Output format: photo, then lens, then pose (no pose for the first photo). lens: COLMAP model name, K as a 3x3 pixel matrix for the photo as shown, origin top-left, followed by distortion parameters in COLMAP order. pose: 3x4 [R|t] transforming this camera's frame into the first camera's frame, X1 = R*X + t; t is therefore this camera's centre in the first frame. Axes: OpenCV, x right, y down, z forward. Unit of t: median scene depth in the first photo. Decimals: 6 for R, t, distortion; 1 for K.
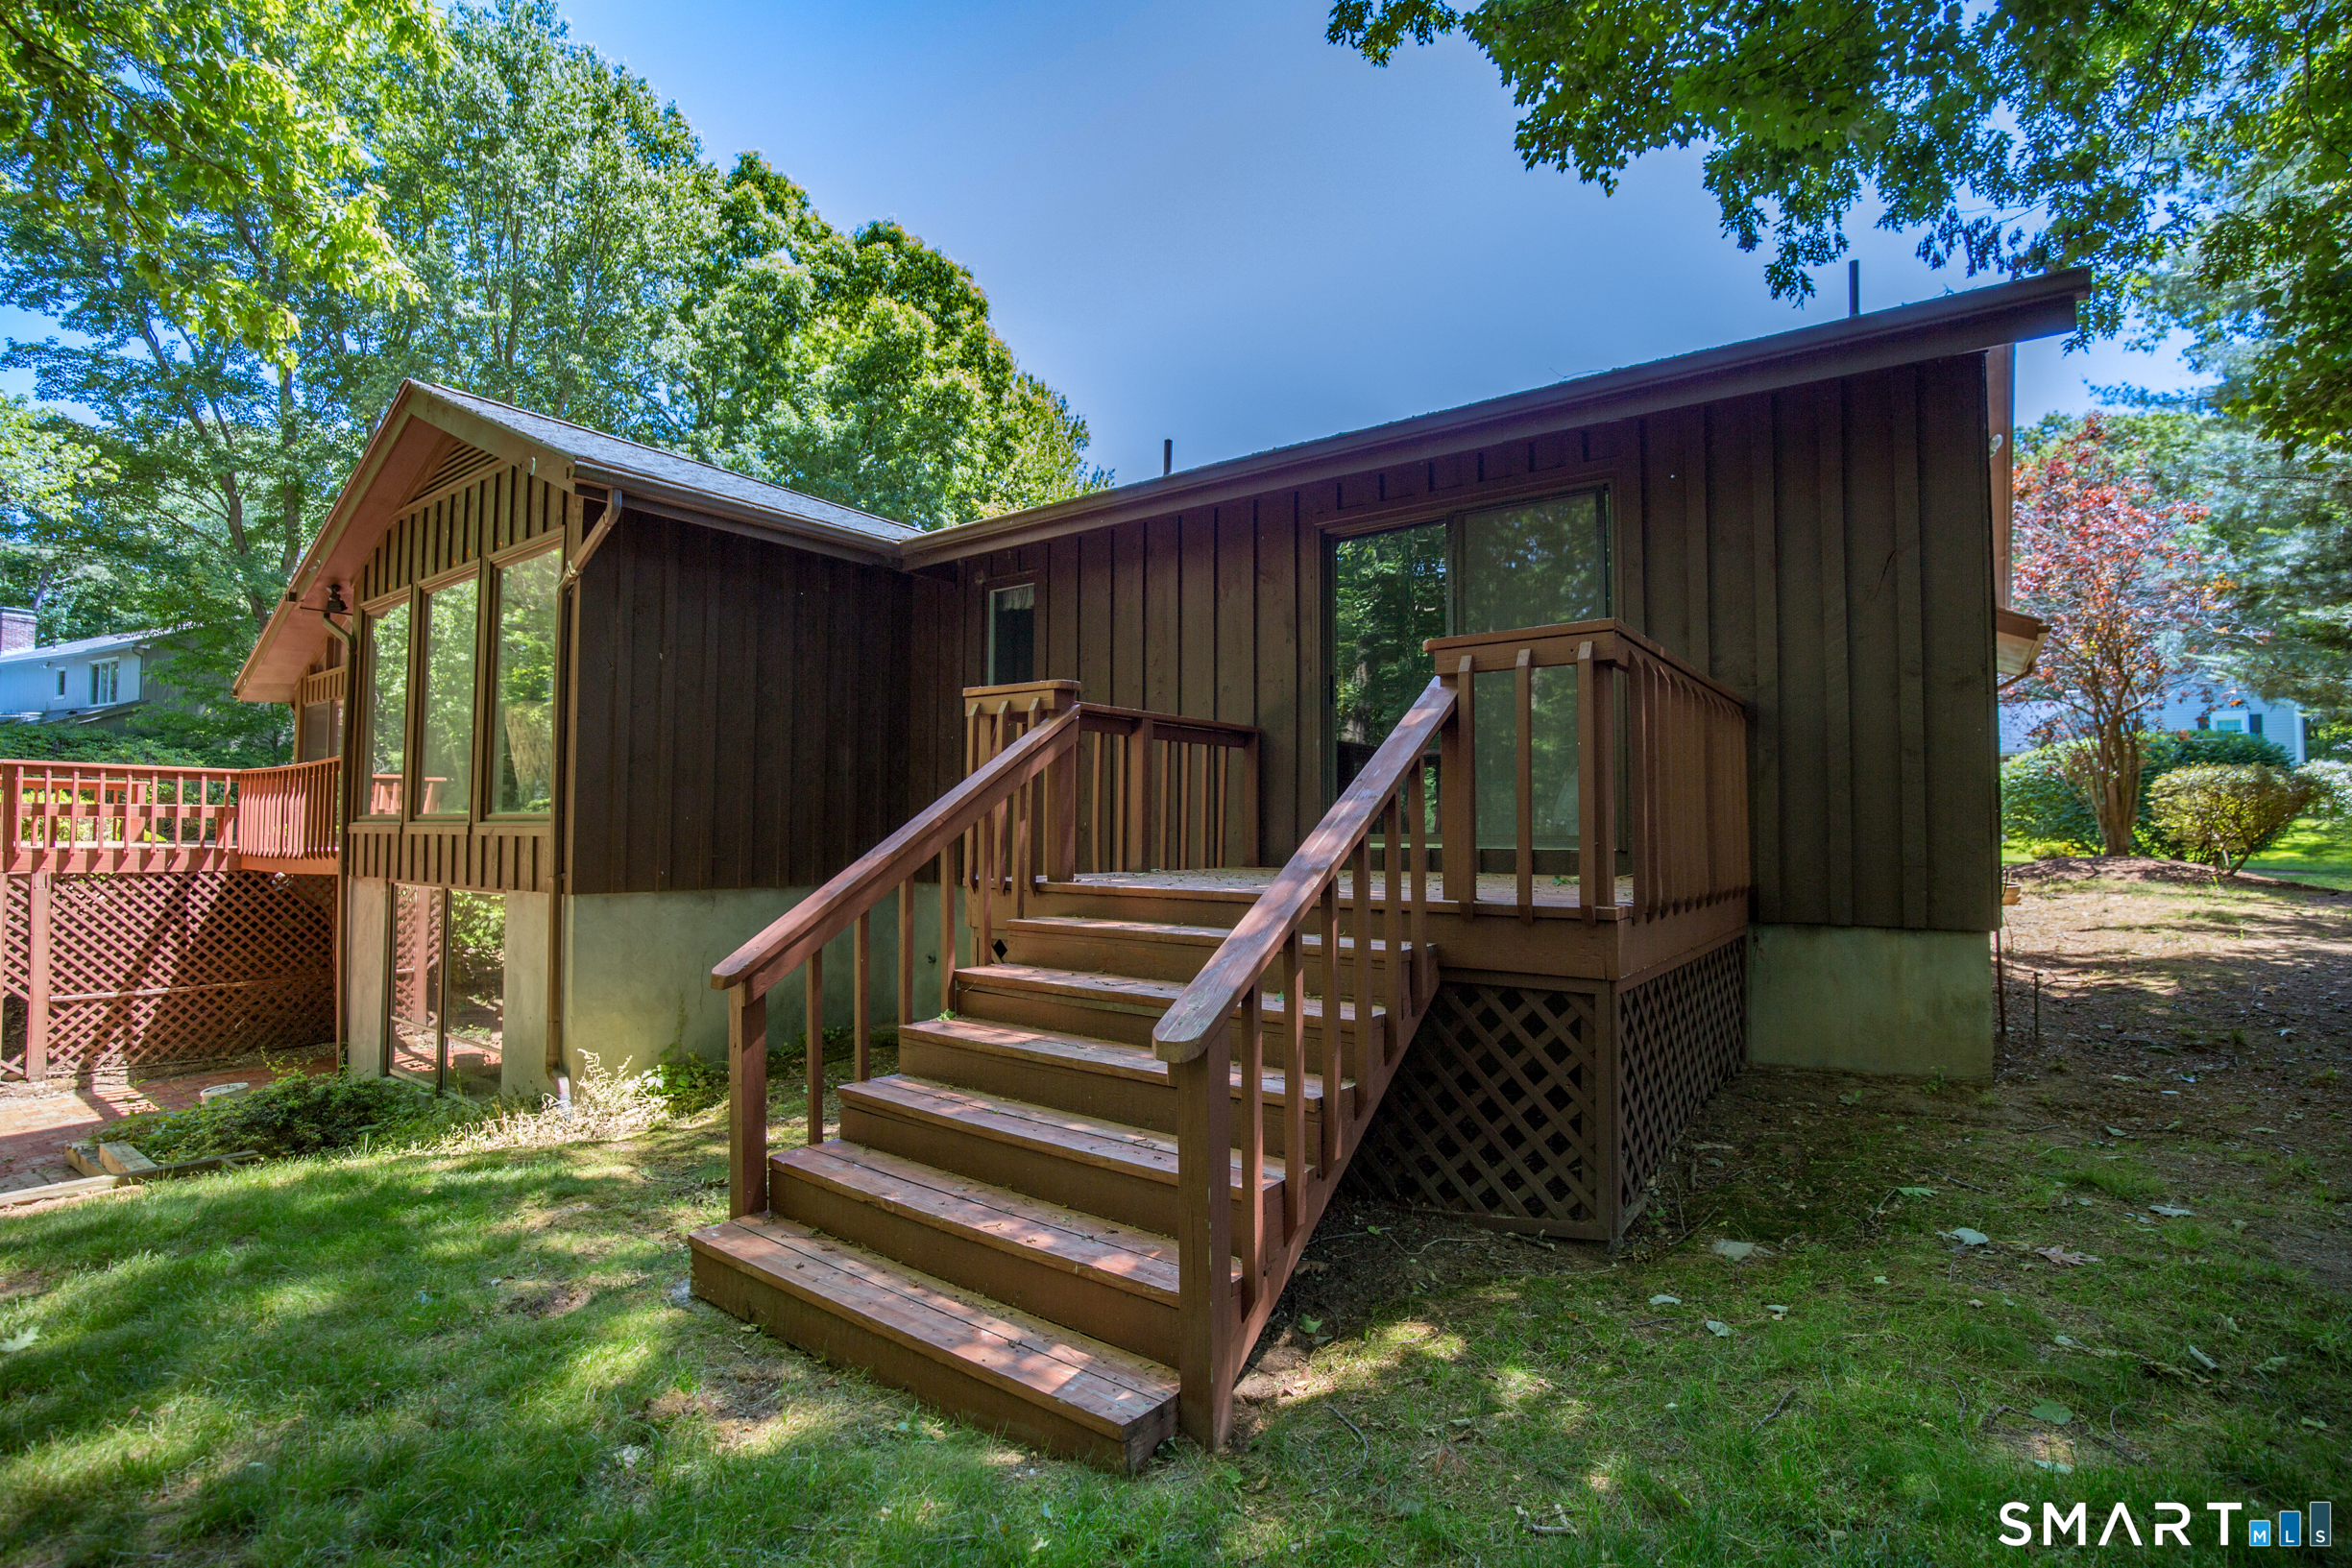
lens RADIAL K [[1088.0, 0, 1173.4], [0, 1088.0, 790.4], [0, 0, 1]] dist [-0.013764, 0.000867]
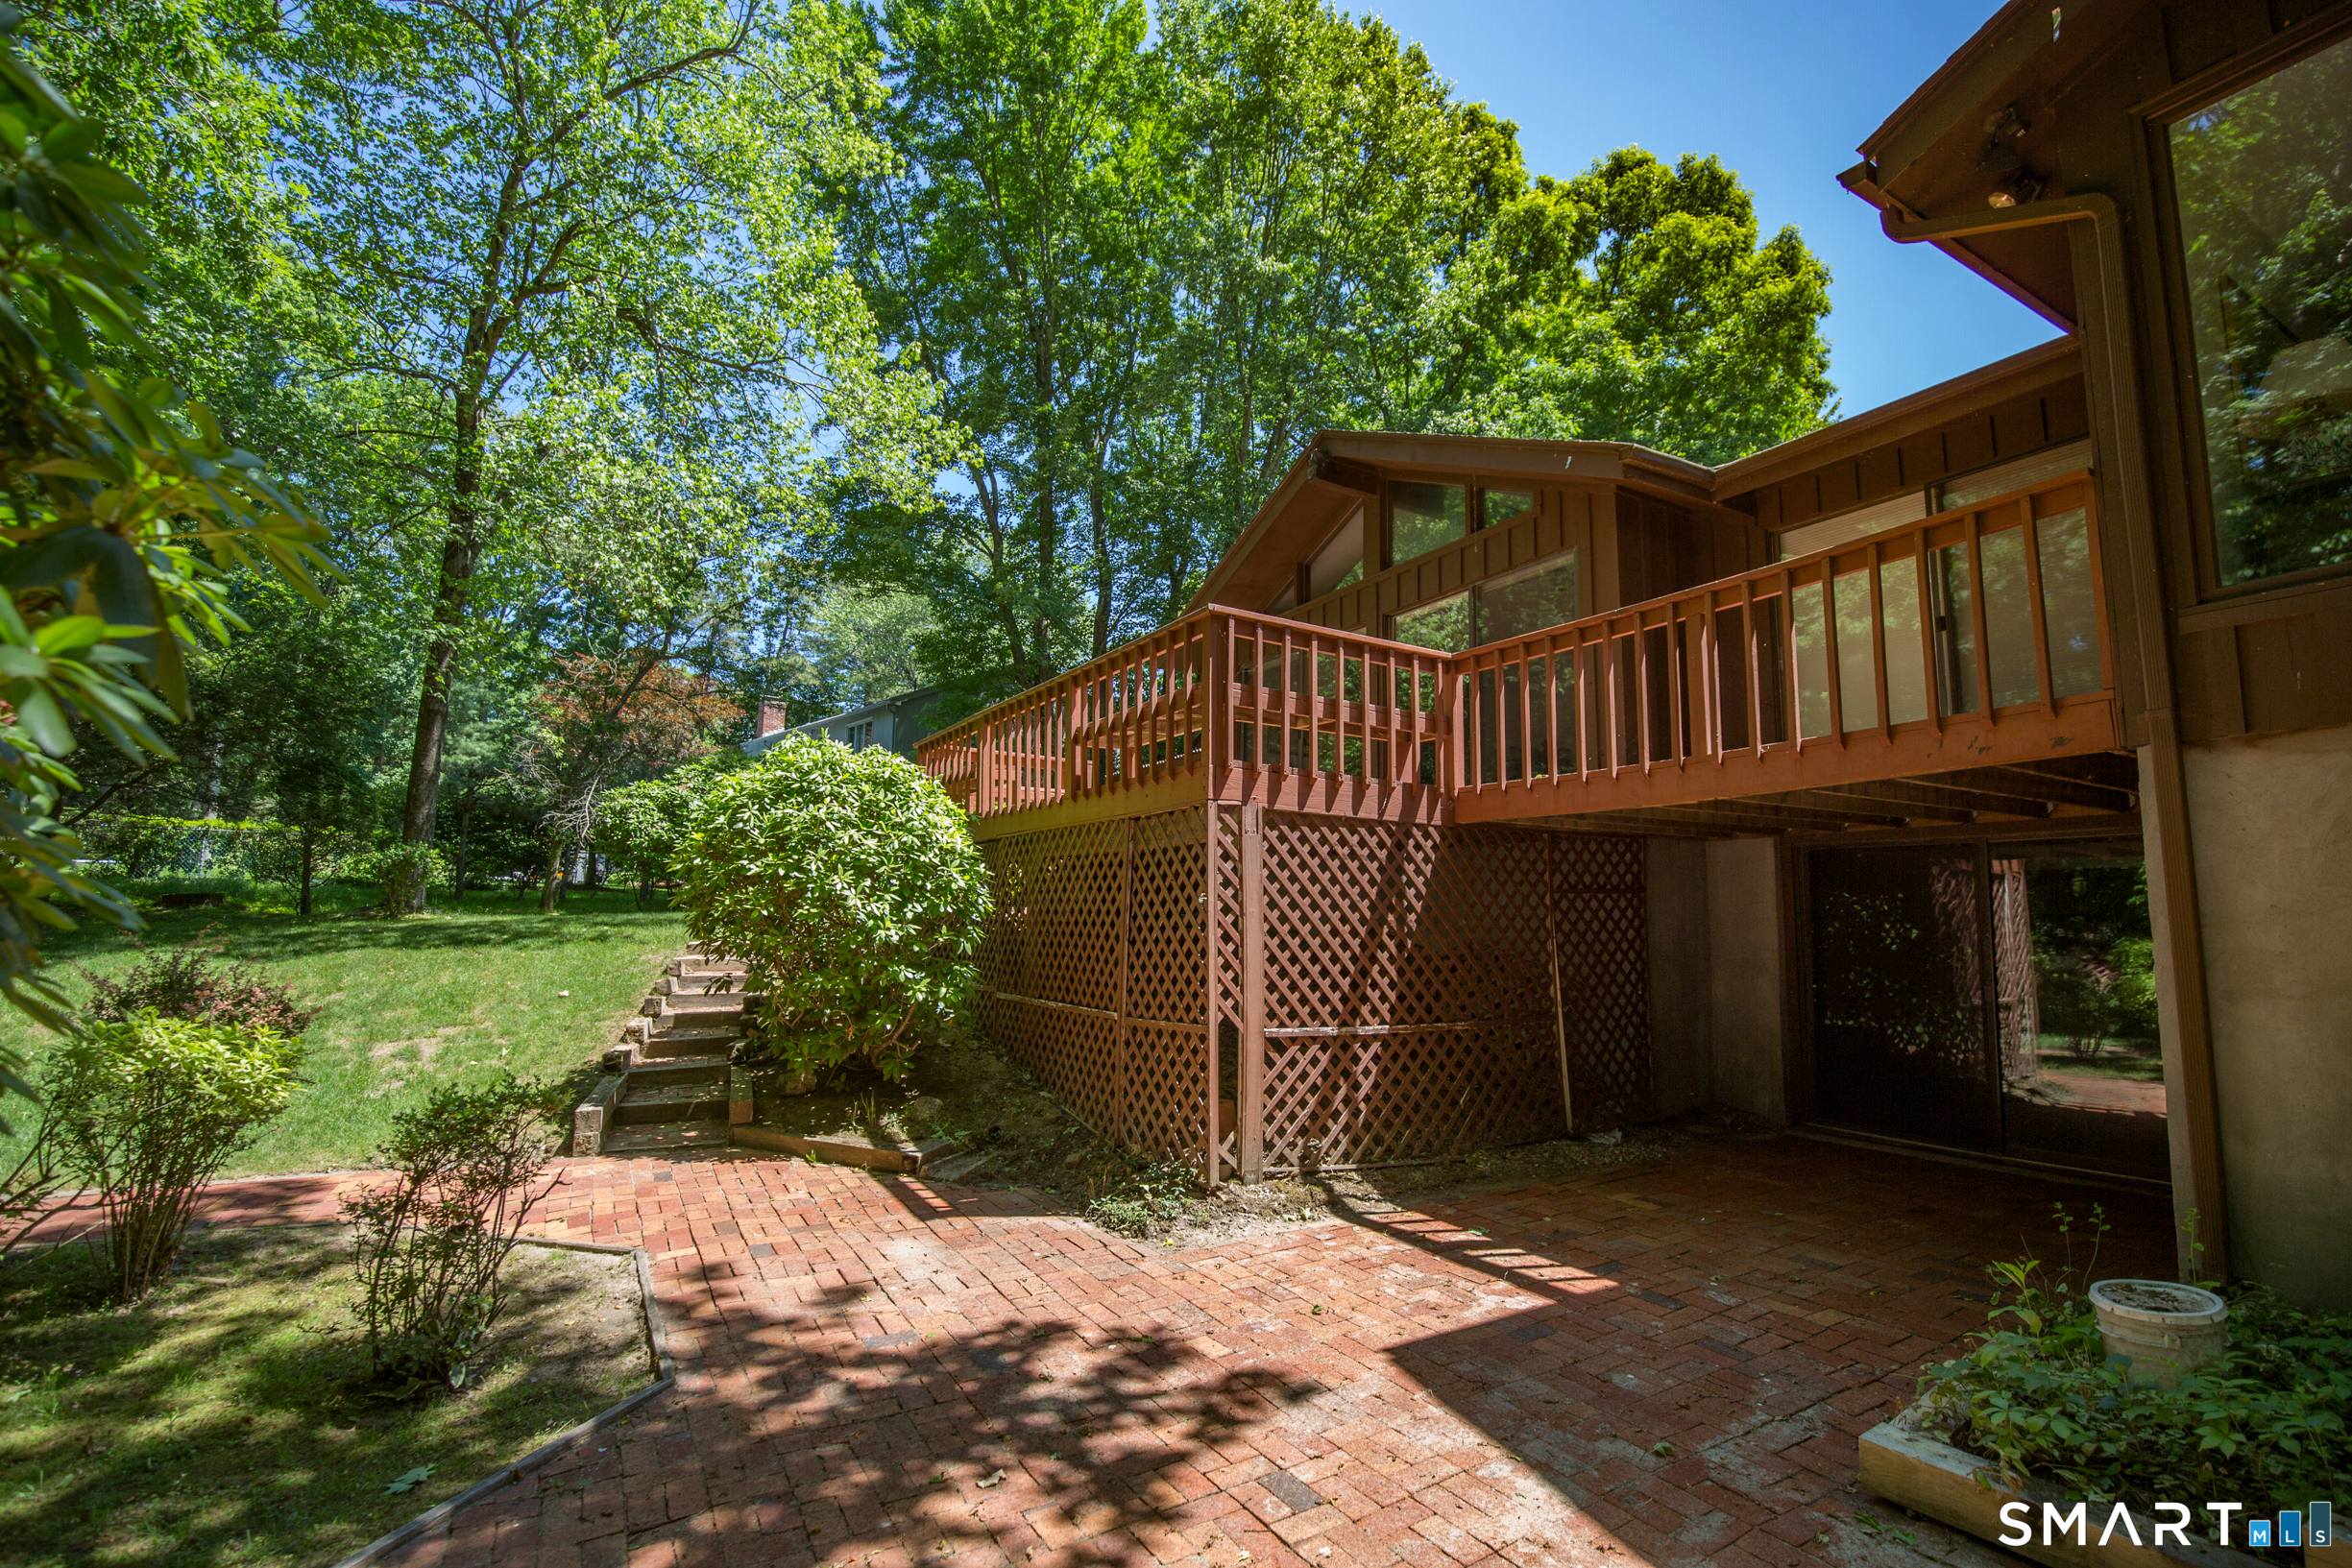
lens RADIAL K [[1088.0, 0, 1178.7], [0, 1088.0, 785.8], [0, 0, 1]] dist [-0.013764, 0.000867]
pose [[0.924445, -0.041873, -0.379010, -0.842691], [0.003008, 0.994722, -0.102561, 0.121216], [0.381305, 0.093672, 0.919691, 0.438757]]
